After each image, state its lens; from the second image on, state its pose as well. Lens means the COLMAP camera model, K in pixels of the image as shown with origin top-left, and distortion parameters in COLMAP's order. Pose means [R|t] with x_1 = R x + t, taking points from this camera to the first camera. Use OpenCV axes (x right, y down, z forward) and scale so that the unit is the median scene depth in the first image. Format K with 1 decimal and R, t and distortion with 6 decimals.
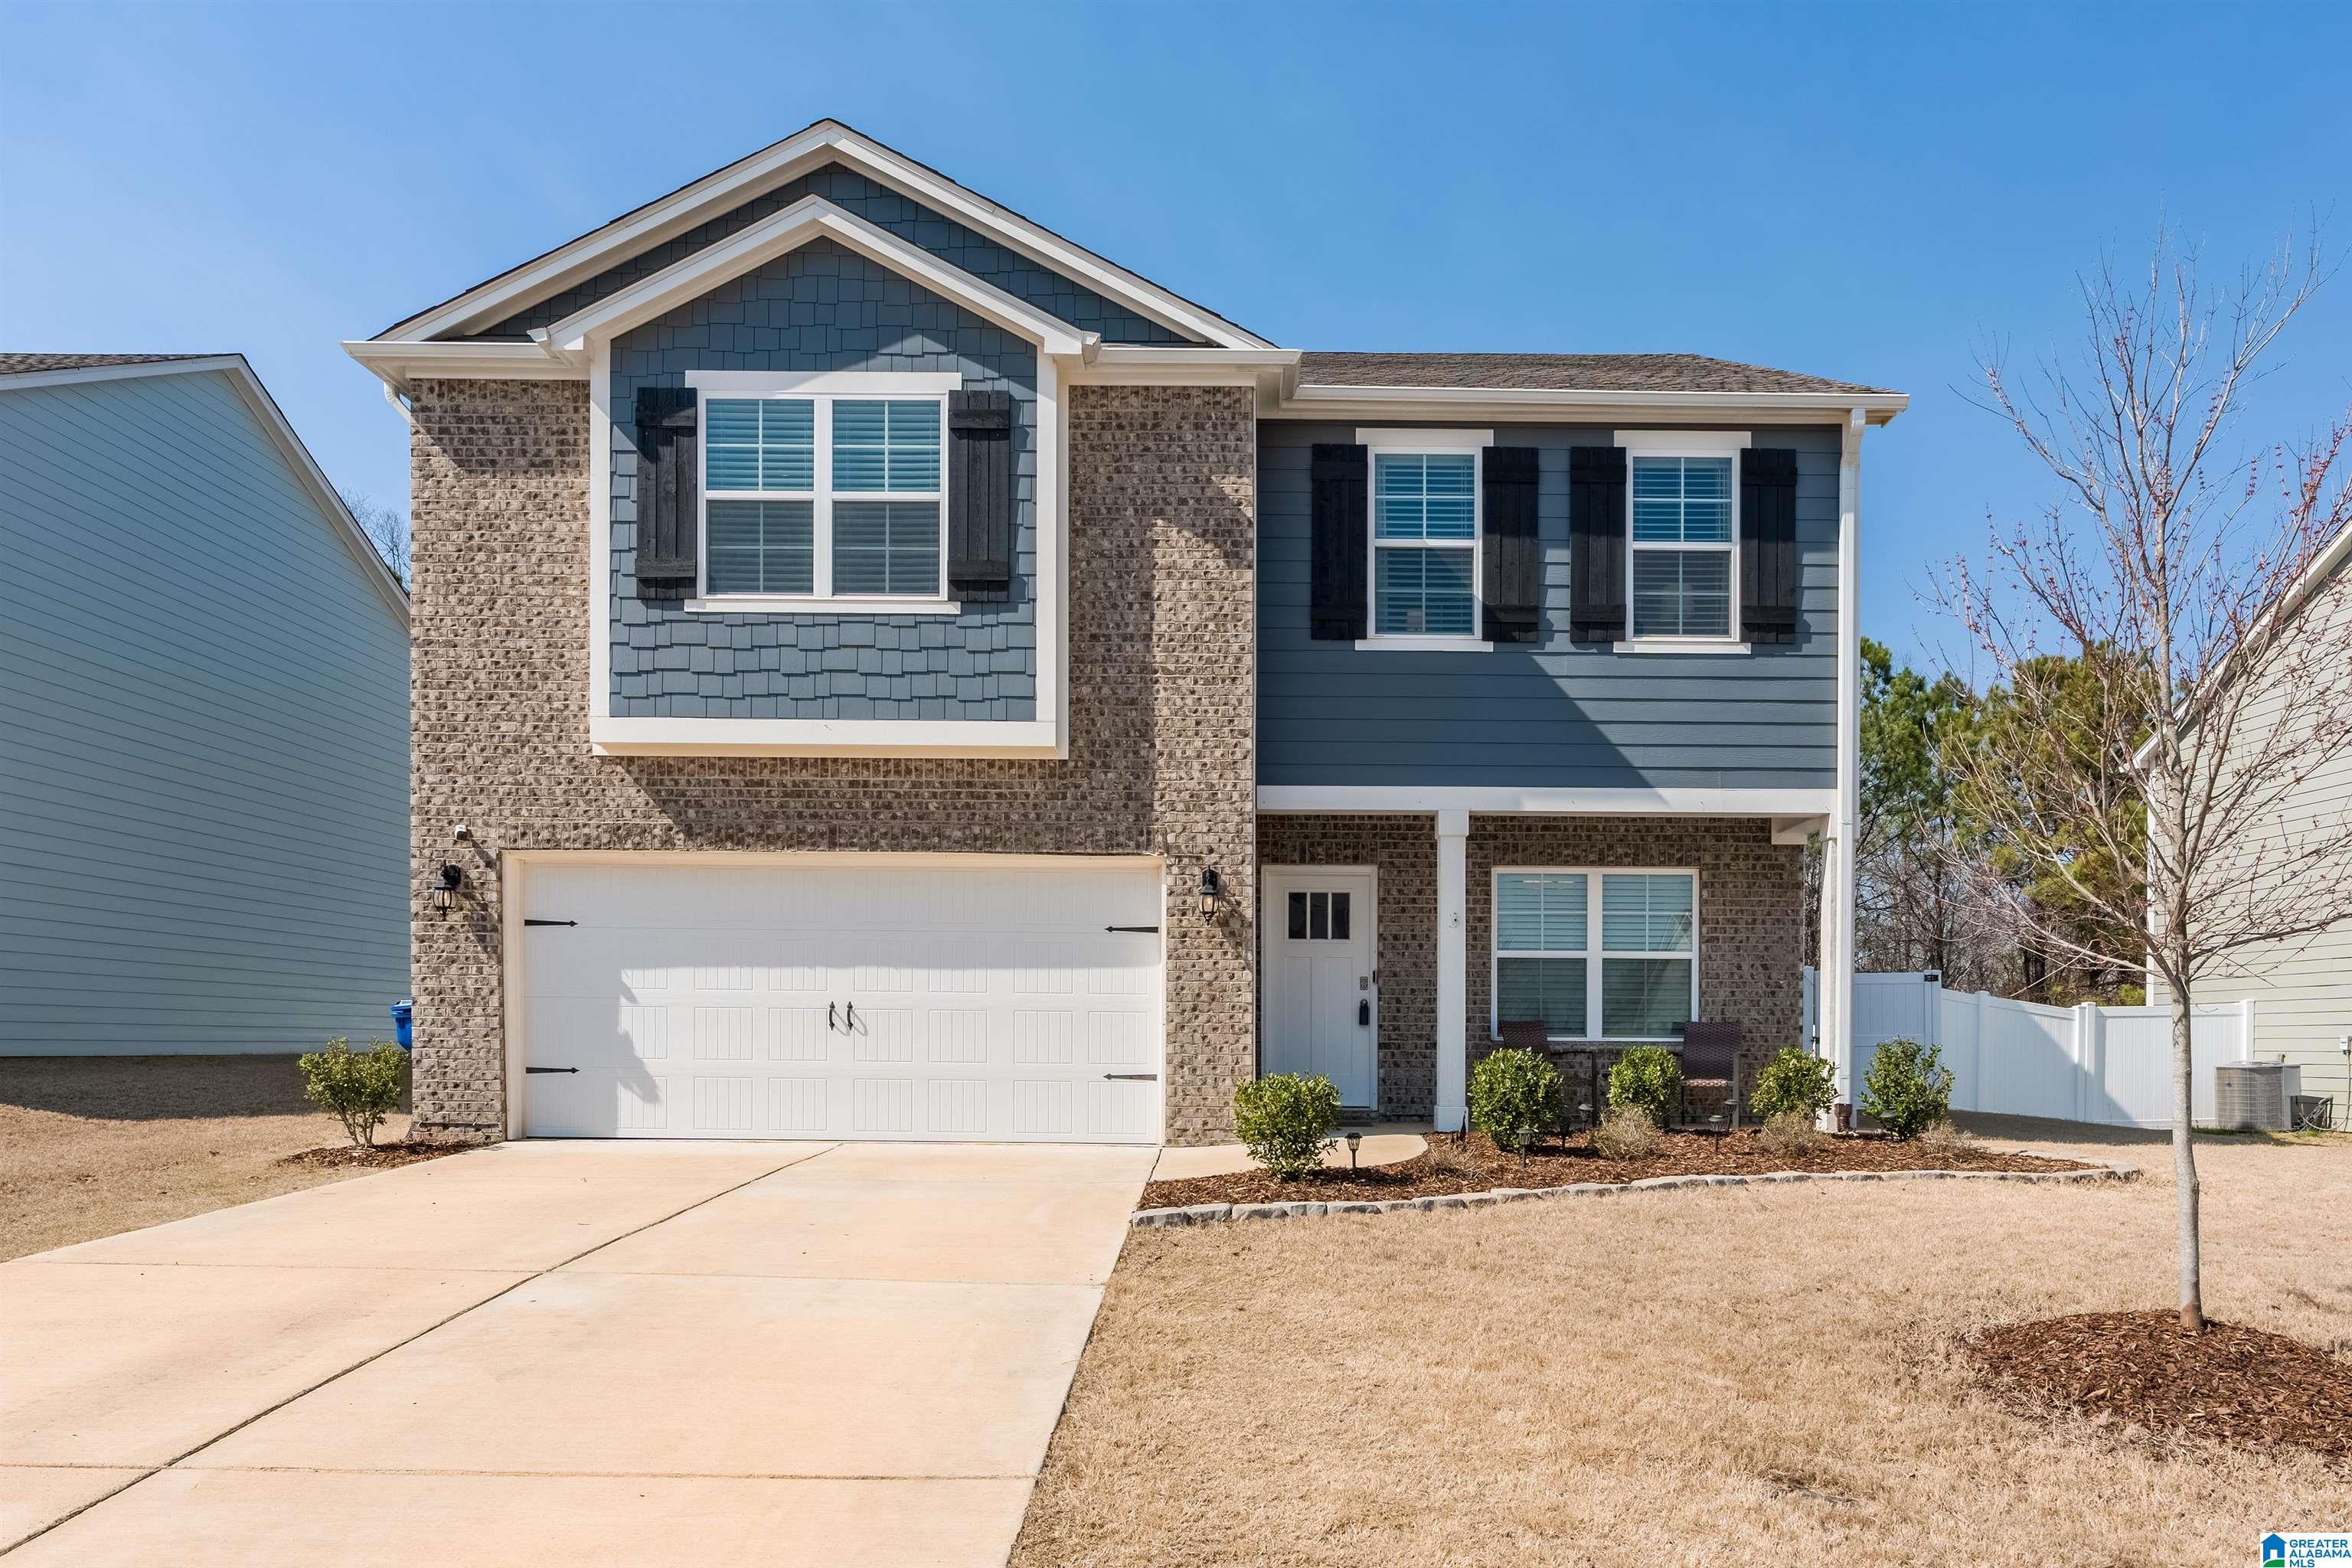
lens RADIAL K [[1562.0, 0, 1262.4], [0, 1562.0, 1067.4], [0, 0, 1]] dist [-0.001756, -0.001881]
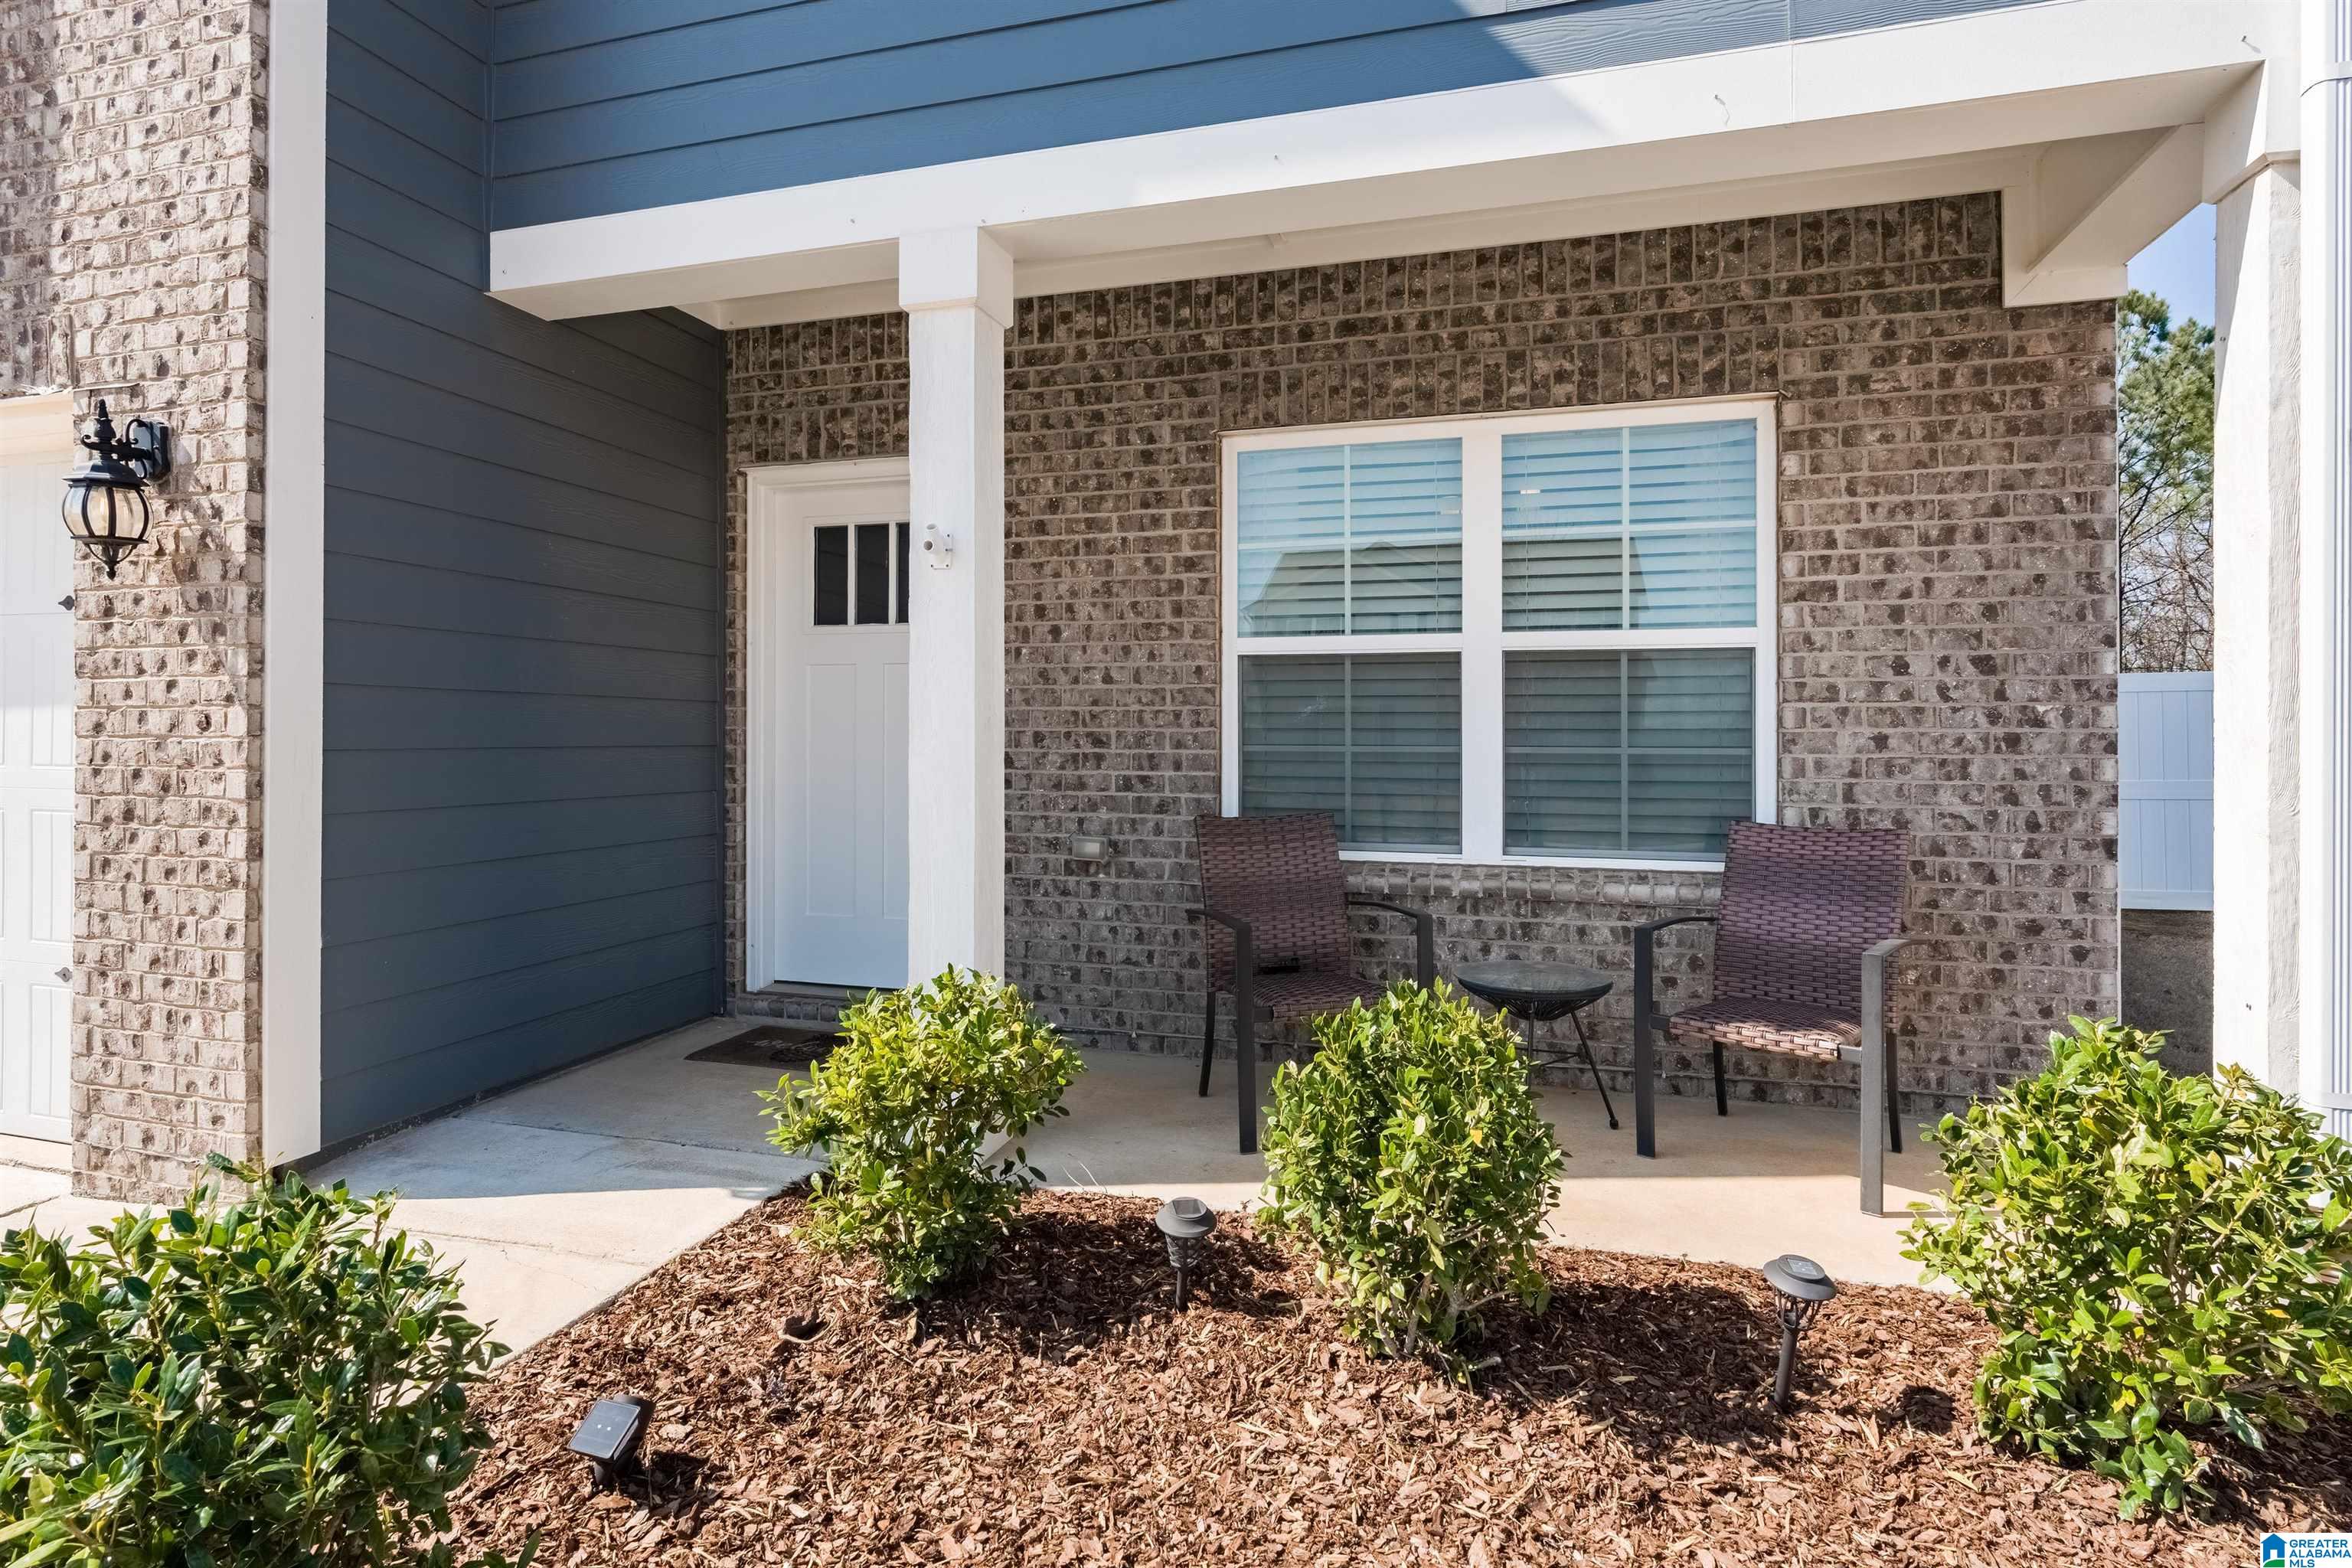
lens RADIAL K [[1192.5, 0, 1181.2], [0, 1192.5, 736.4], [0, 0, 1]] dist [-0.002860, 0.000100]
pose [[0.956158, -0.003111, -0.292836, 0.229441], [-0.001073, 0.999900, -0.014126, -0.044651], [0.292851, 0.013821, 0.956058, 0.698237]]
